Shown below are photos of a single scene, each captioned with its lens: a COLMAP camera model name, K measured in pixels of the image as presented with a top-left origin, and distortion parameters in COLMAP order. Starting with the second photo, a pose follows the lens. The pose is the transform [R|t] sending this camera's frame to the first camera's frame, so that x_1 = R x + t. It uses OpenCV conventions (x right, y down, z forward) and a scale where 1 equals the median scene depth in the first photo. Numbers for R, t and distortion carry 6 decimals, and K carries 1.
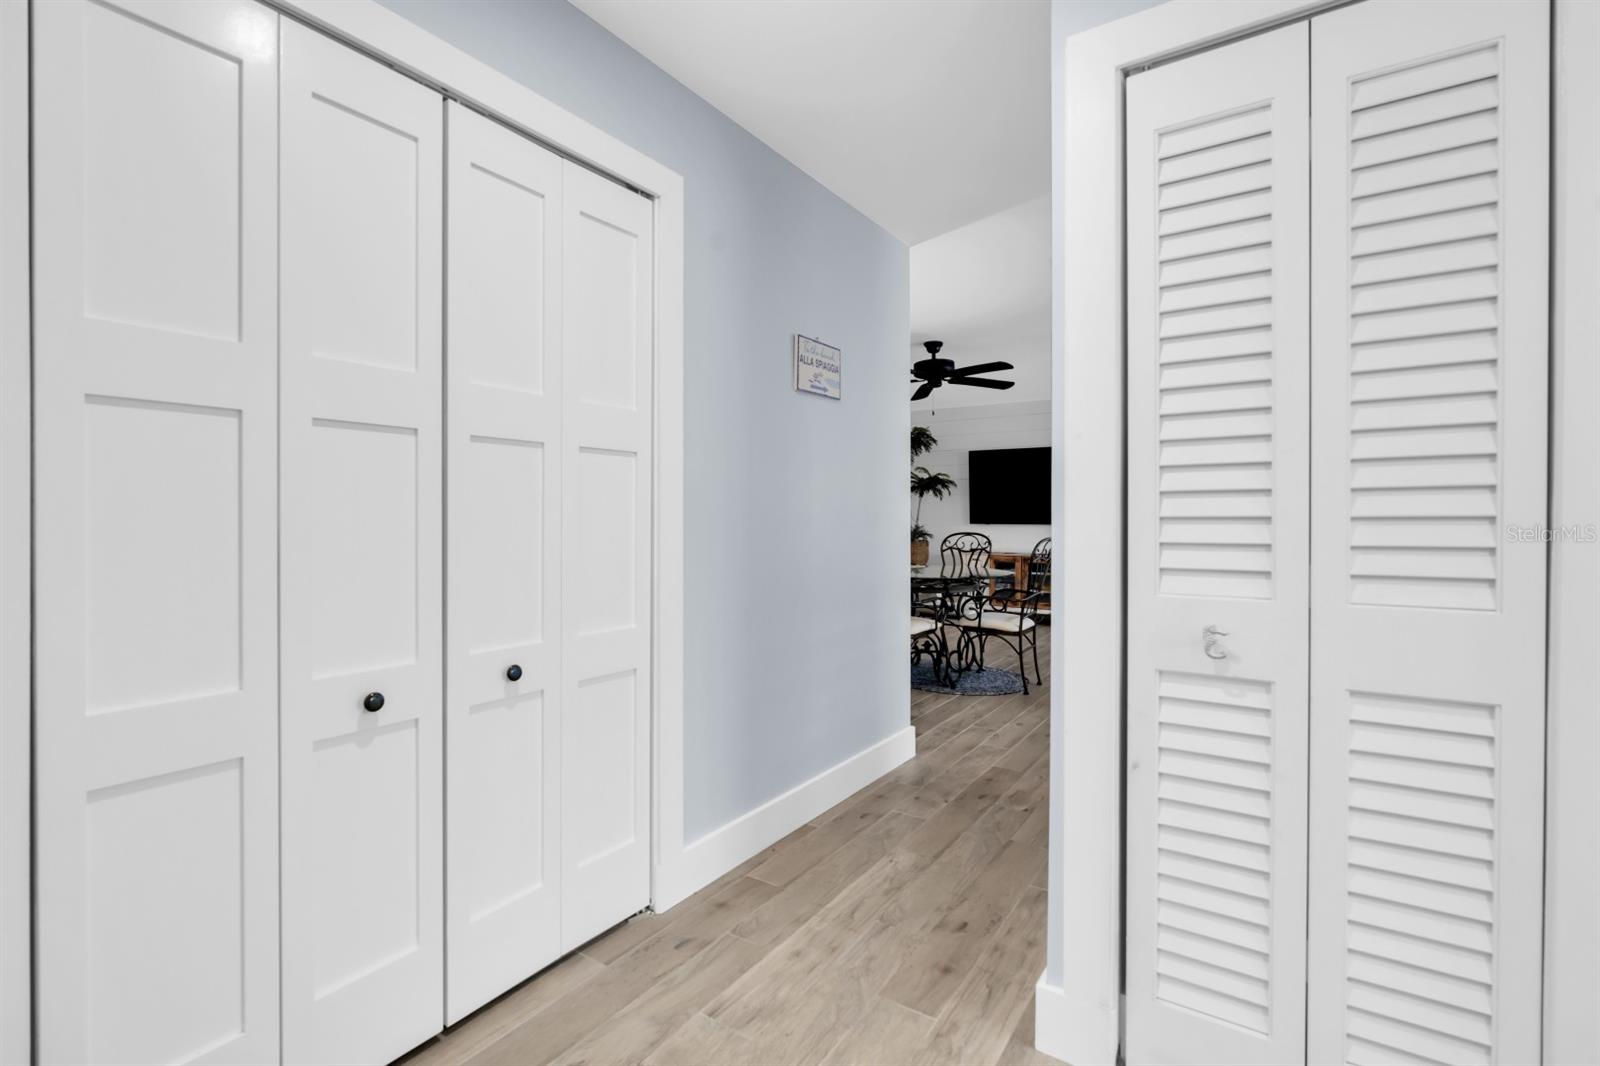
lens RADIAL K [[678.8, 0, 849.6], [0, 678.8, 528.6], [0, 0, 1]] dist [-0.009391, 0.004619]
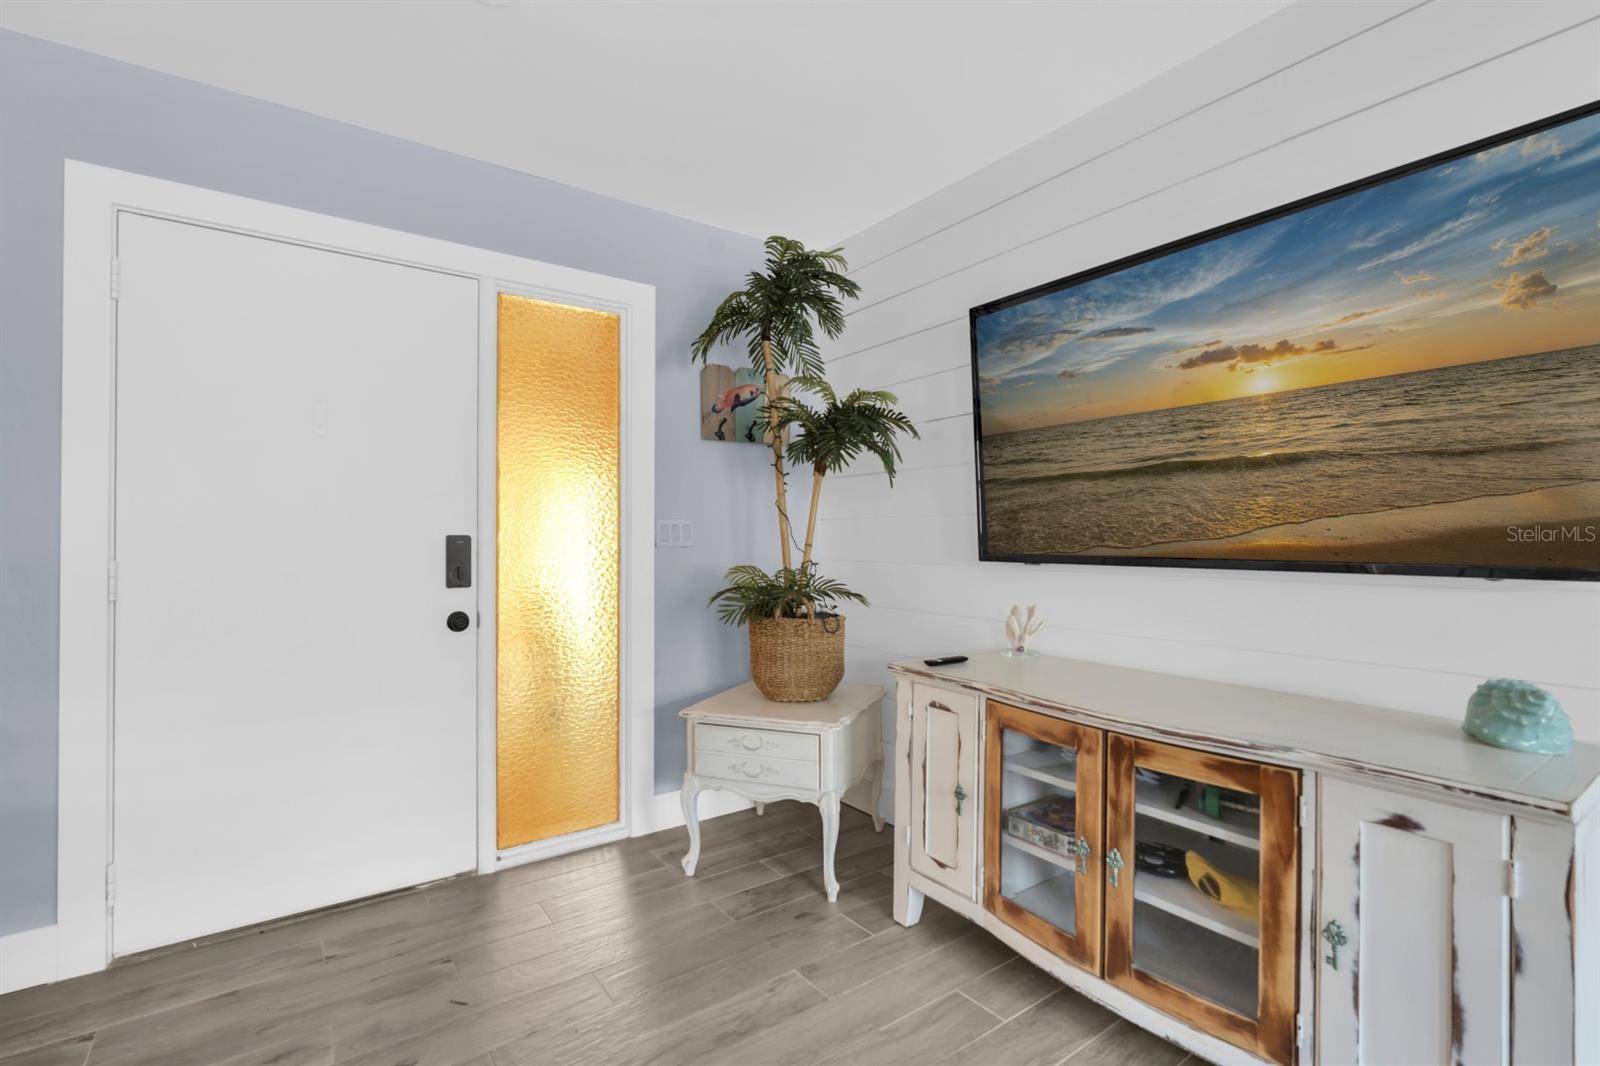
lens RADIAL K [[721.8, 0, 807.3], [0, 721.8, 536.2], [0, 0, 1]] dist [-0.003716, -0.000401]
pose [[0.925290, 0.000339, -0.379261, 0.230419], [-0.007354, 0.999828, -0.017047, -0.011629], [0.379190, 0.018563, 0.925133, 0.696472]]
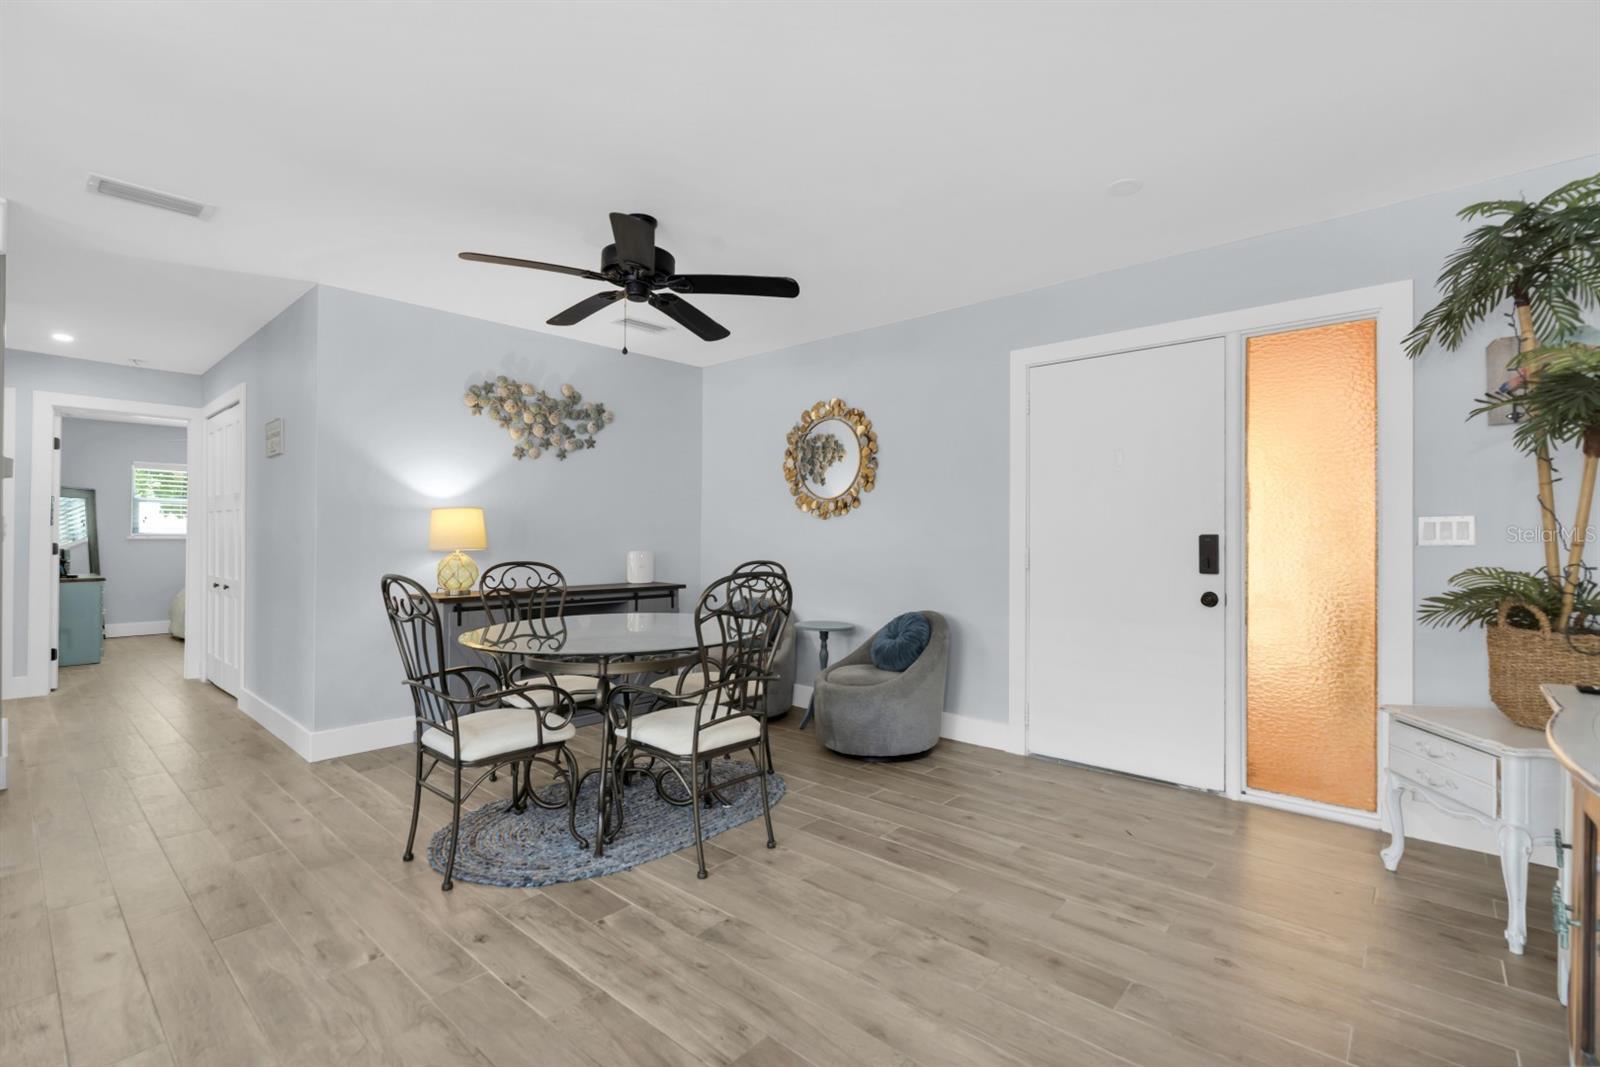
lens RADIAL K [[736.1, 0, 787.0], [0, 736.1, 533.3], [0, 0, 1]] dist [-0.000717, -0.000041]
pose [[-0.181899, -0.005144, -0.983304, 0.431774], [-0.016577, 0.999860, -0.002164, -0.011913], [0.983177, 0.015906, -0.181959, 0.765860]]
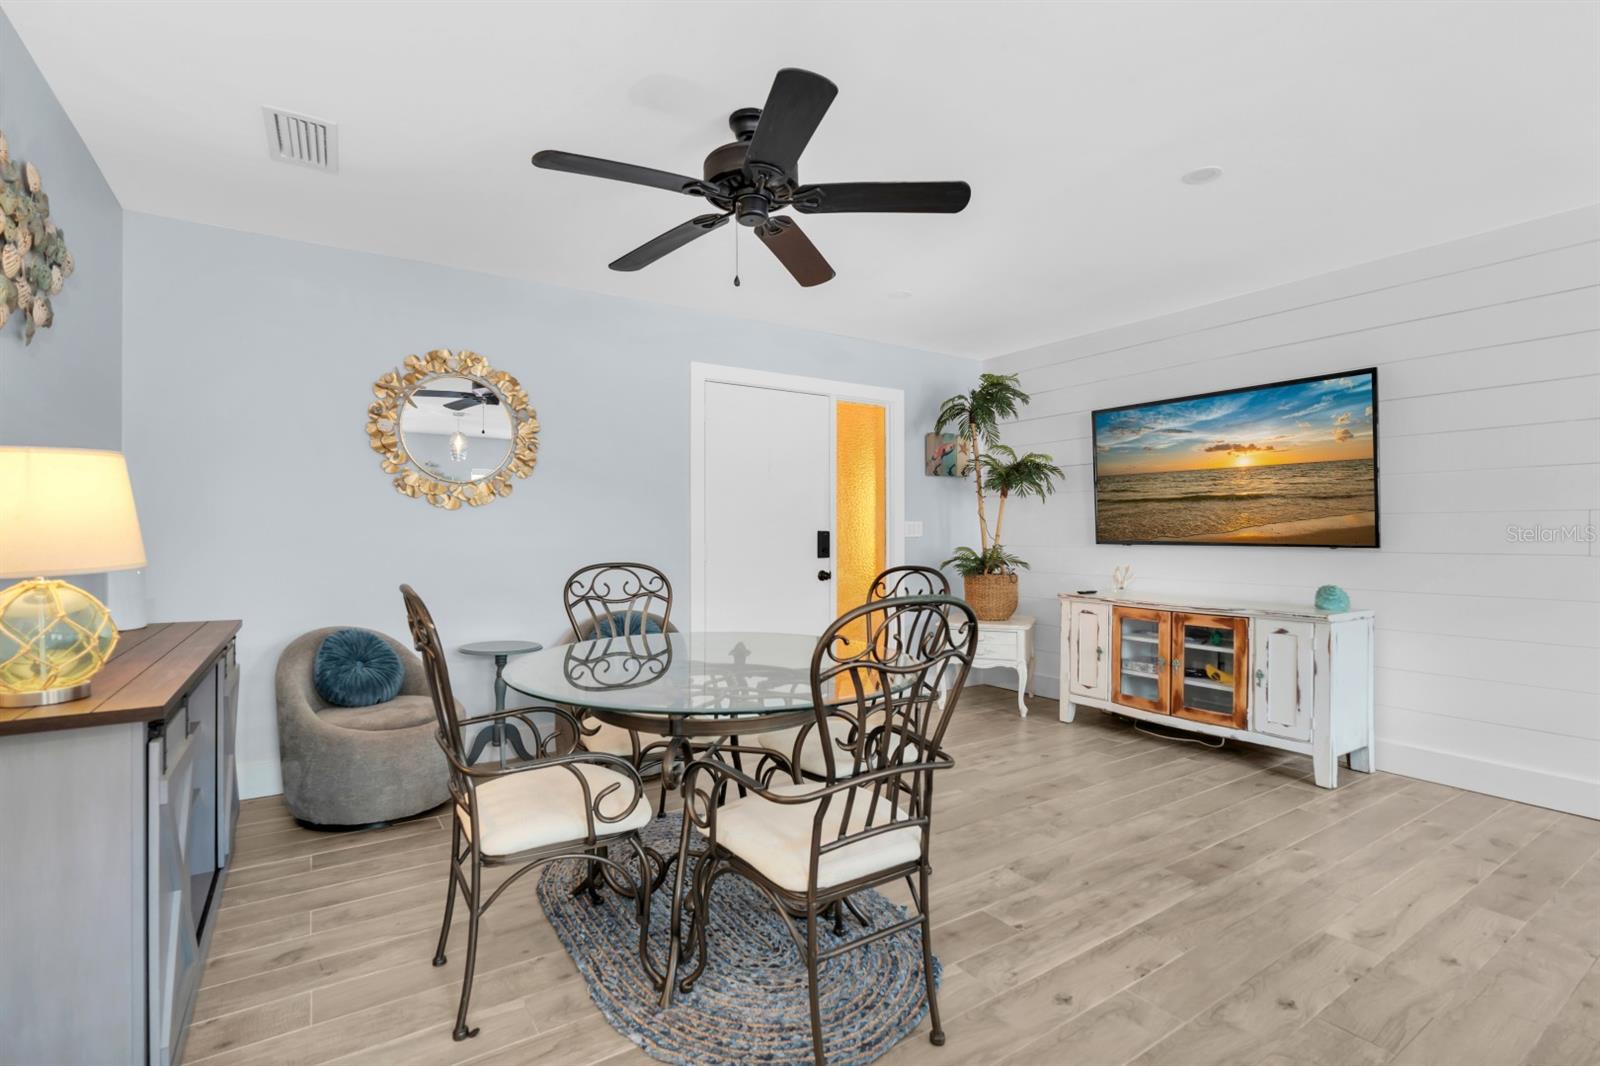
lens RADIAL K [[736.1, 0, 787.0], [0, 736.1, 532.8], [0, 0, 1]] dist [-0.000717, -0.000041]
pose [[0.906115, 0.002288, -0.423026, 0.206046], [-0.007756, 0.999907, -0.011204, -0.007319], [0.422961, 0.013433, 0.906048, 0.358408]]
